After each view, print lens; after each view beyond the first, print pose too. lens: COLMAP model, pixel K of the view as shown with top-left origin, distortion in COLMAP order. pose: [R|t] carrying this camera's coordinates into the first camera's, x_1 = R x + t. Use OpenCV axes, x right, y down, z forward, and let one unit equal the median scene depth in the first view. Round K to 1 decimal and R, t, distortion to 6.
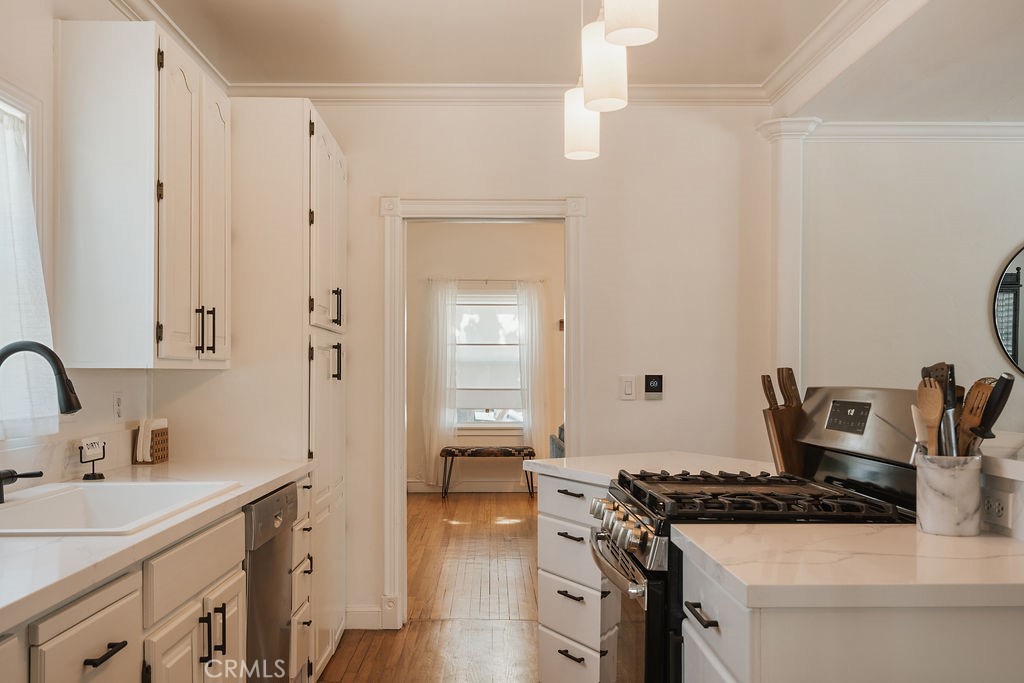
lens RADIAL K [[902.4, 0, 512.2], [0, 902.4, 374.3], [0, 0, 1]] dist [0.002754, 0.000998]
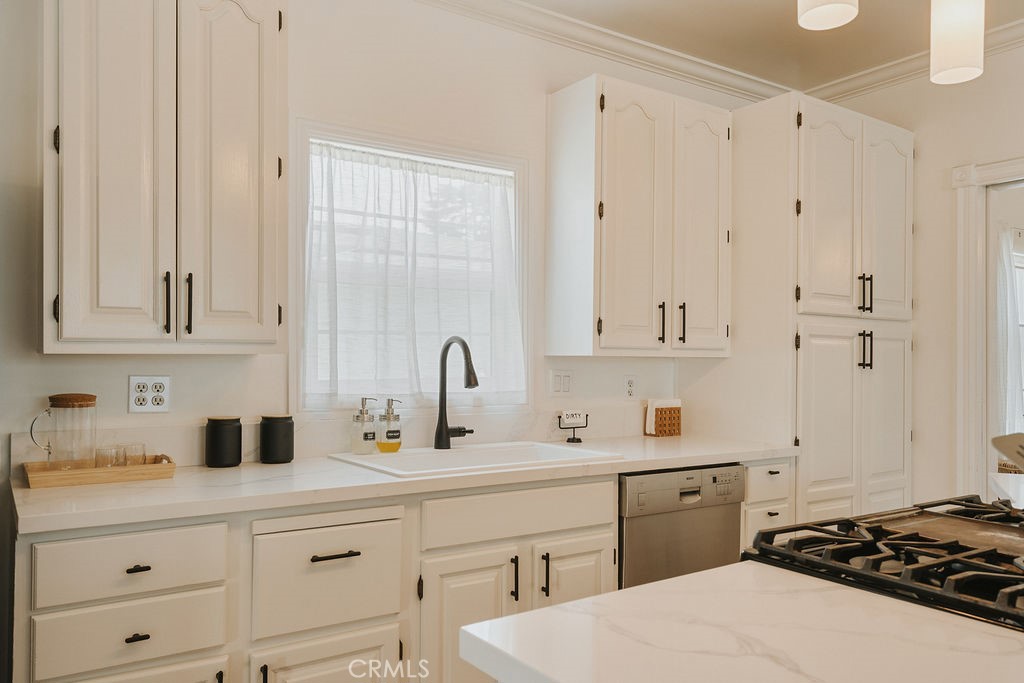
lens RADIAL K [[763.7, 0, 509.7], [0, 763.7, 365.6], [0, 0, 1]] dist [-0.006804, -0.004284]
pose [[0.539234, 0.008176, -0.842116, 0.400472], [-0.008317, 0.999956, 0.004383, 0.002992], [0.842115, 0.004640, 0.539278, 0.334193]]
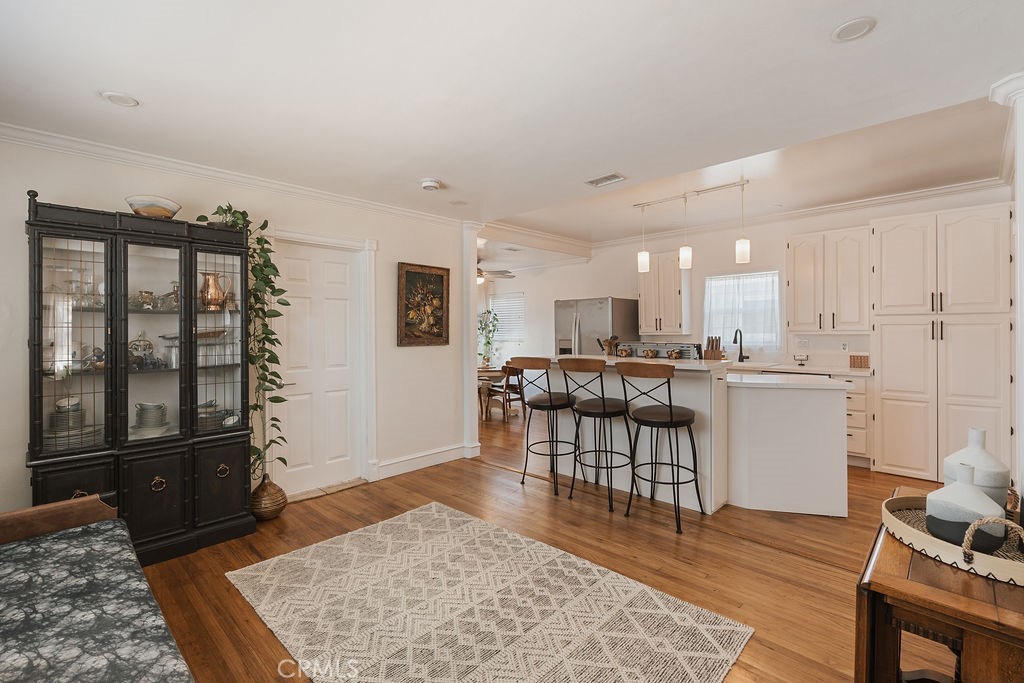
lens RADIAL K [[463.9, 0, 514.8], [0, 463.9, 330.0], [0, 0, 1]] dist [0.000041, 0.000075]
pose [[-0.709132, 0.005622, -0.705054, 1.591357], [0.006388, 0.999978, 0.001548, -0.030948], [0.705047, -0.003406, -0.709152, 1.486558]]
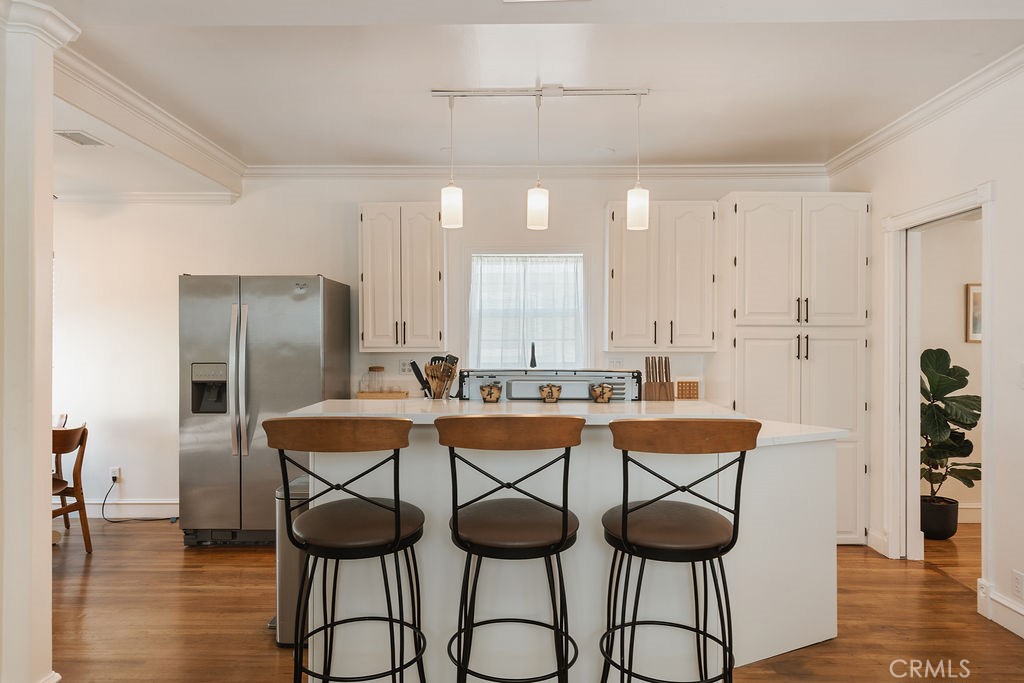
lens RADIAL K [[687.1, 0, 512.0], [0, 687.1, 341.5], [0, 0, 1]] dist [0.001300, -0.000997]
pose [[-0.035703, -0.000103, -0.999362, 1.320622], [-0.004923, 0.999988, 0.000073, -0.029341], [0.999350, 0.004922, -0.035703, 0.787661]]
